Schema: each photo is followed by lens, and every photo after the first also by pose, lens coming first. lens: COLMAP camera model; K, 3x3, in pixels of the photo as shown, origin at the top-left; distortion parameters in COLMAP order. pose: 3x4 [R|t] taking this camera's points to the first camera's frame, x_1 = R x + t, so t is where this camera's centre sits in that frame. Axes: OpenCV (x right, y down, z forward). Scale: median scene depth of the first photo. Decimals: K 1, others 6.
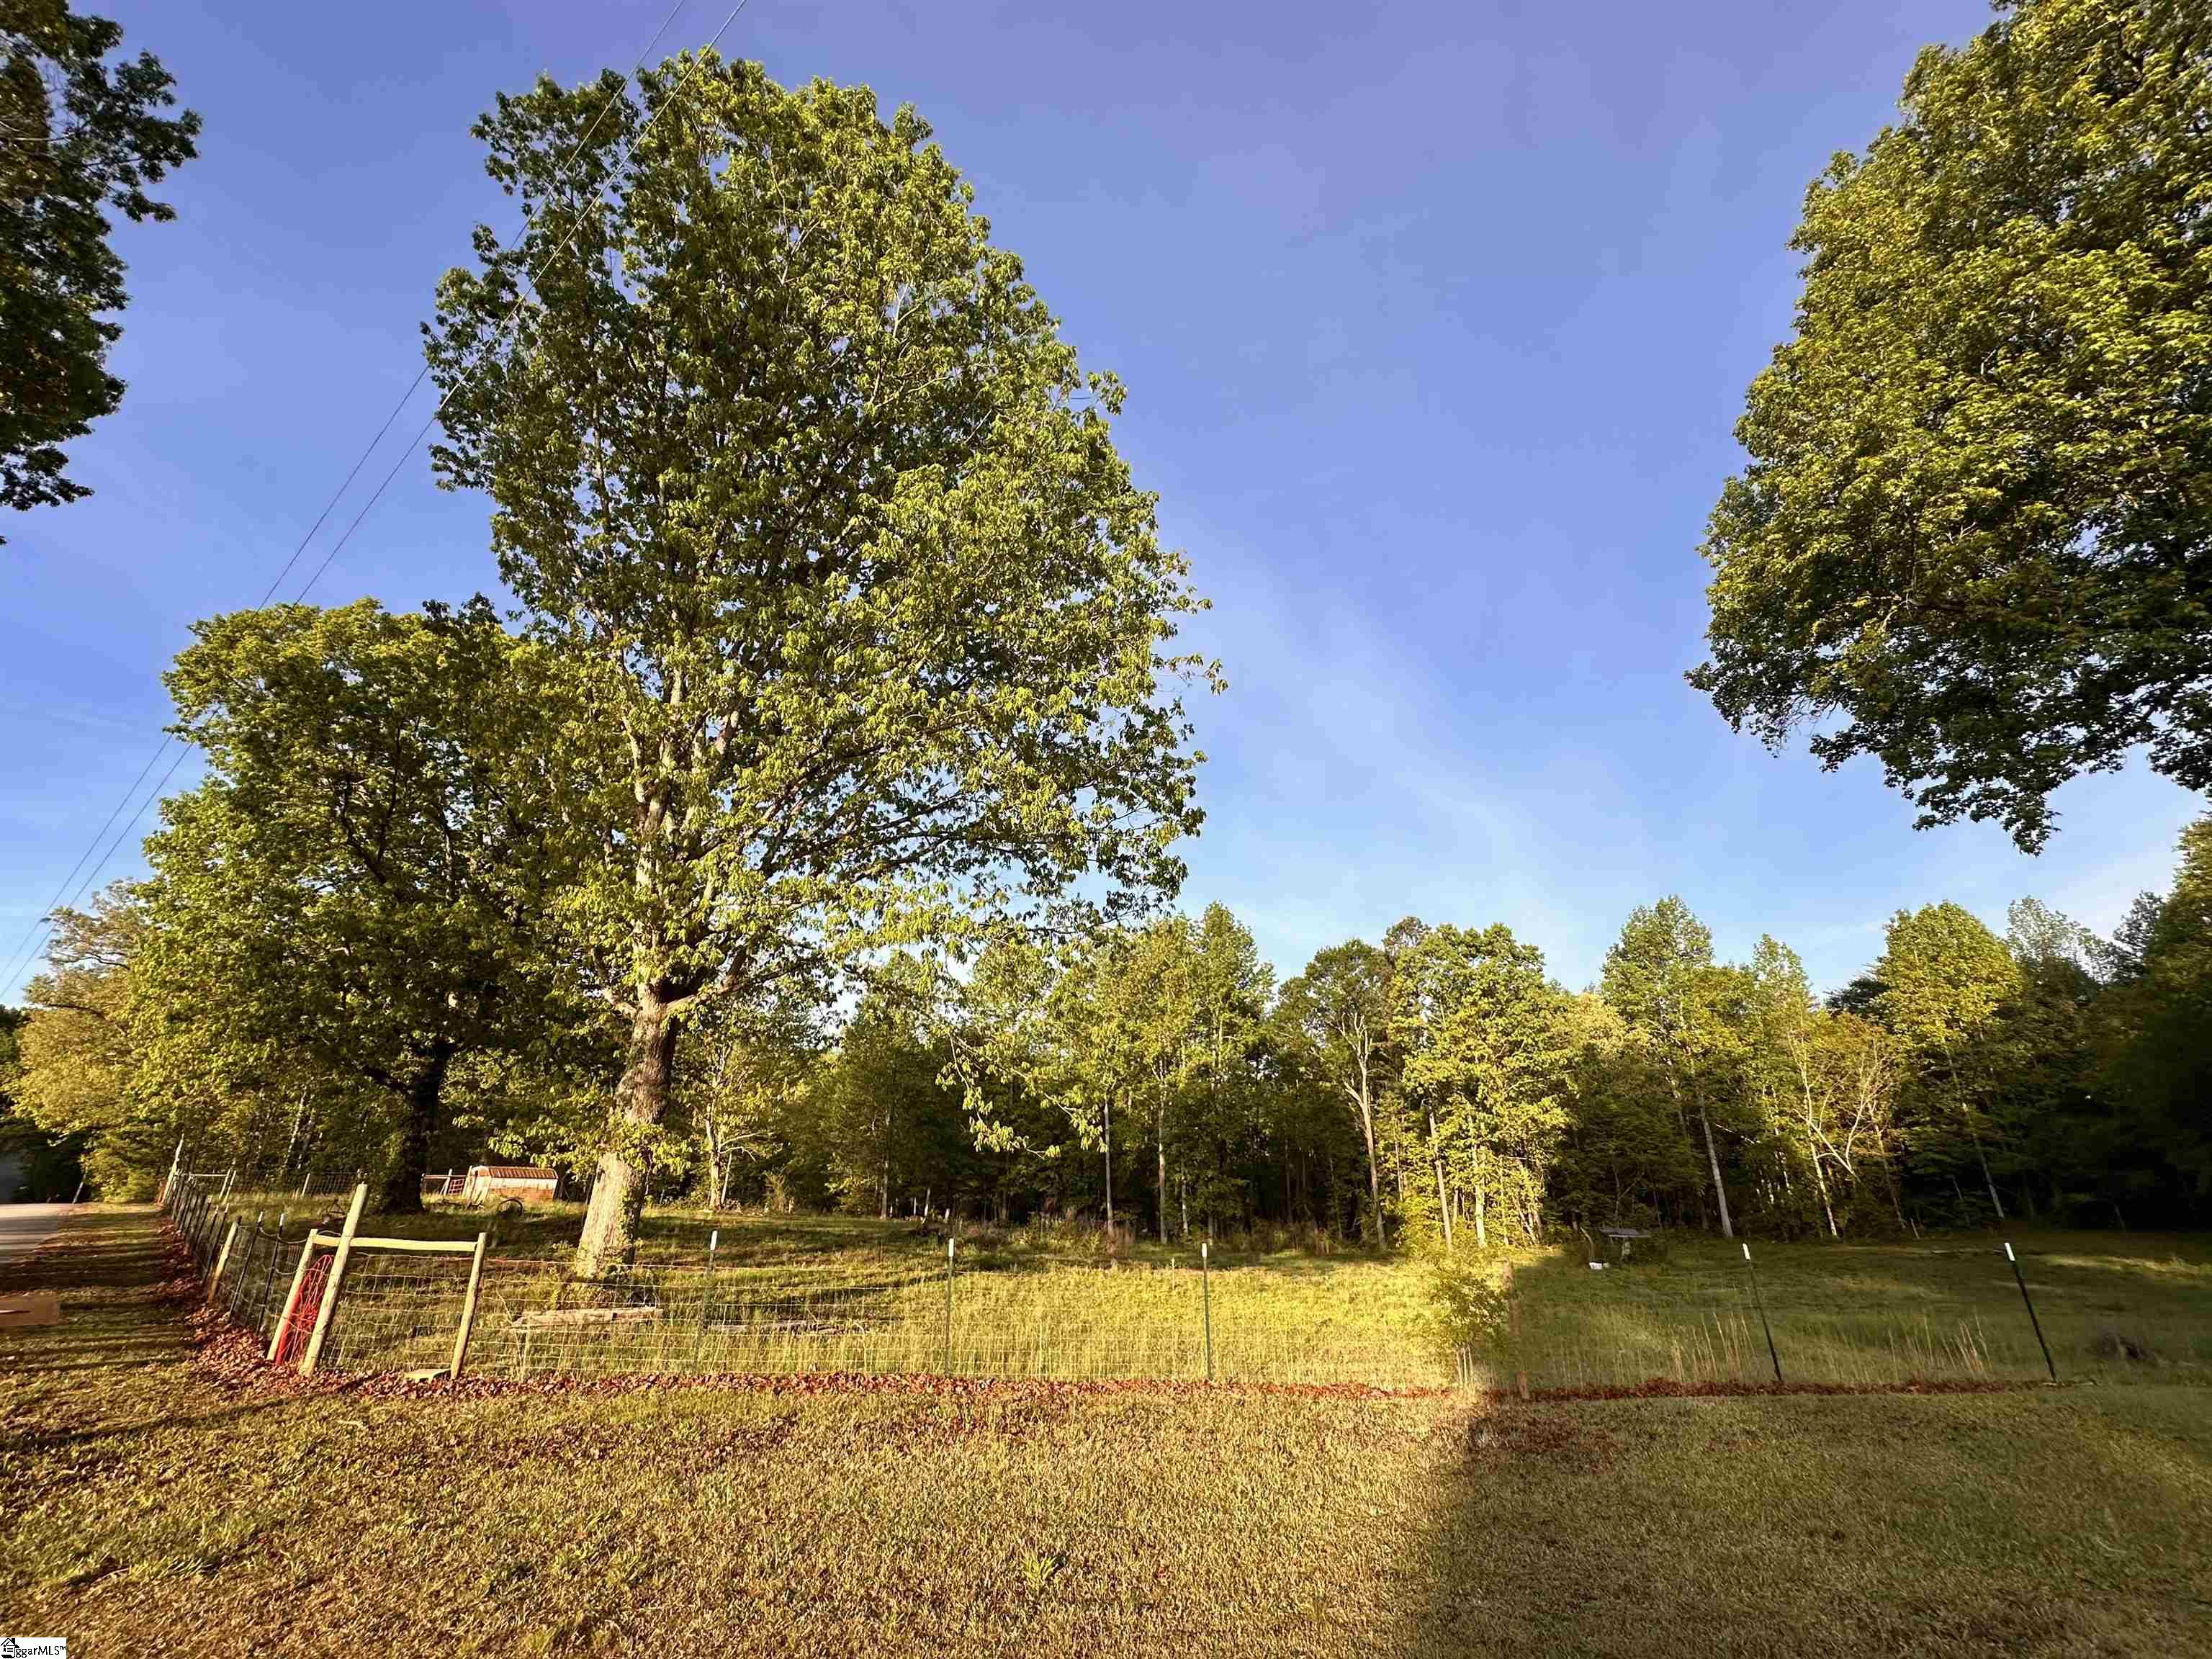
lens RADIAL K [[867.3, 0, 1096.9], [0, 867.3, 835.5], [0, 0, 1]] dist [0.000023, 0.000082]
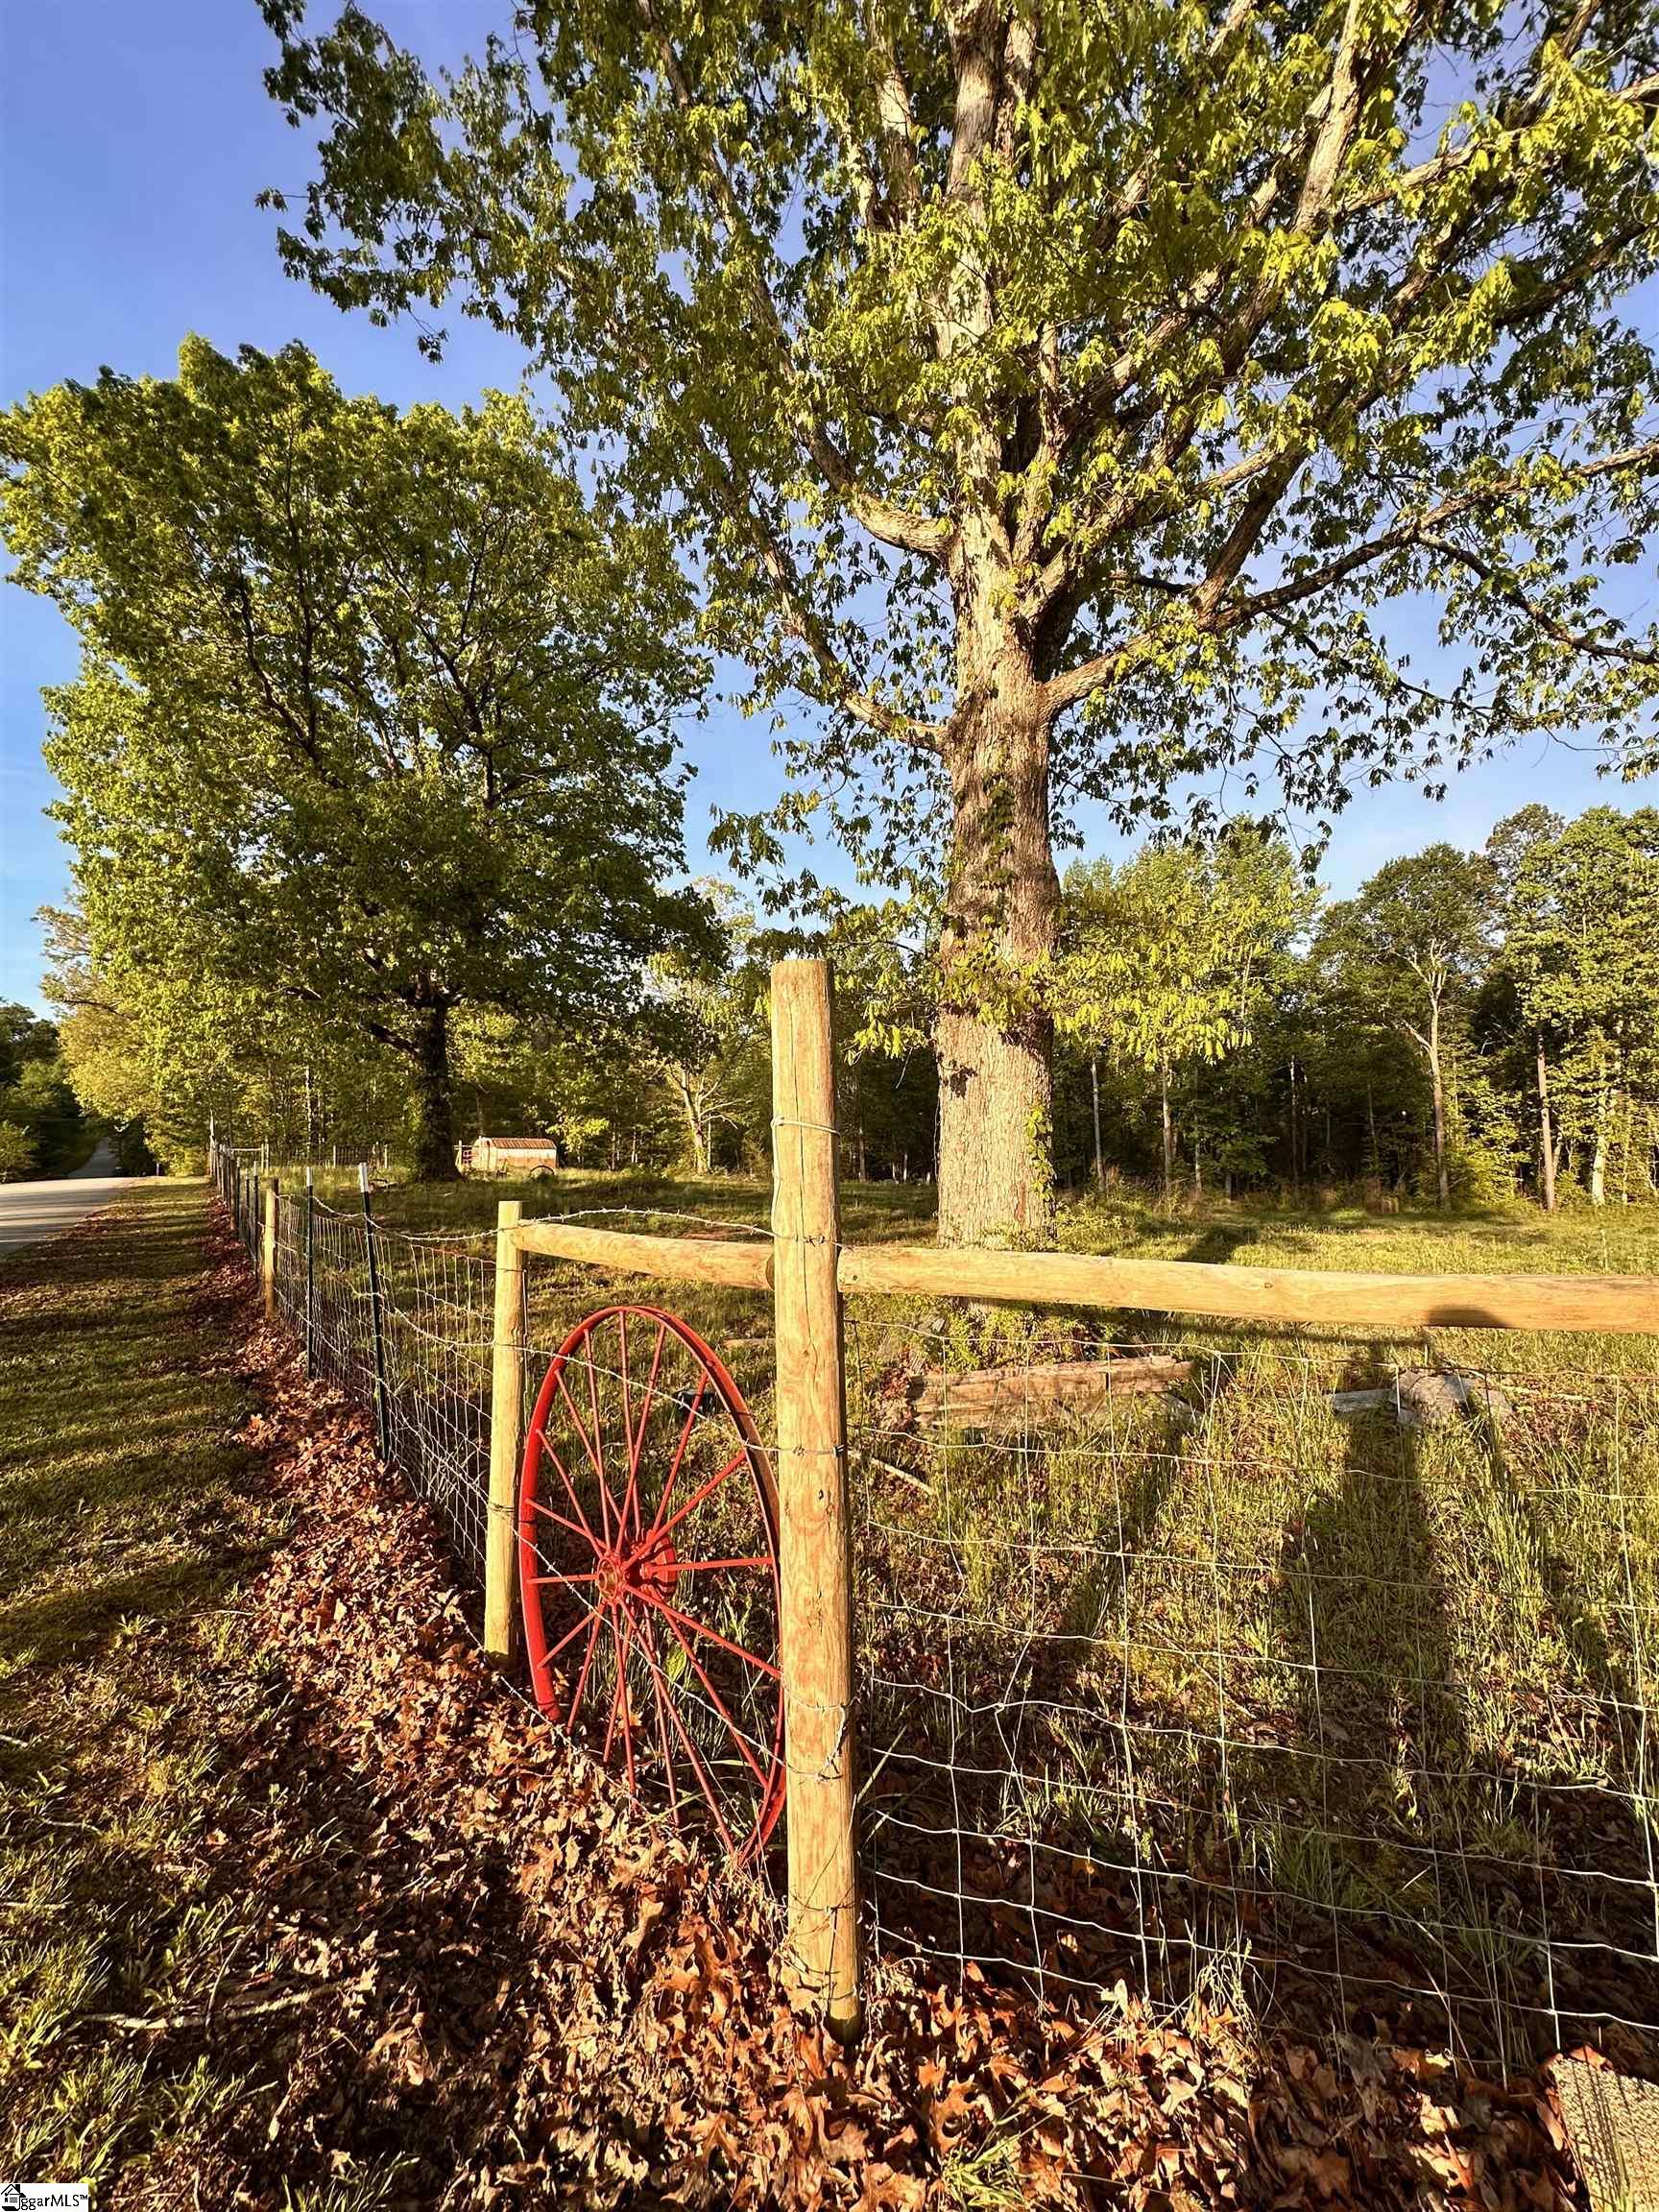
lens RADIAL K [[867.3, 0, 829.5], [0, 867.3, 1106.0], [0, 0, 1]] dist [0.000023, 0.000082]
pose [[0.984028, -0.028267, -0.175757, -0.141903], [0.083366, 0.945529, 0.314682, 0.065745], [0.157288, -0.324308, 0.932783, 0.145546]]
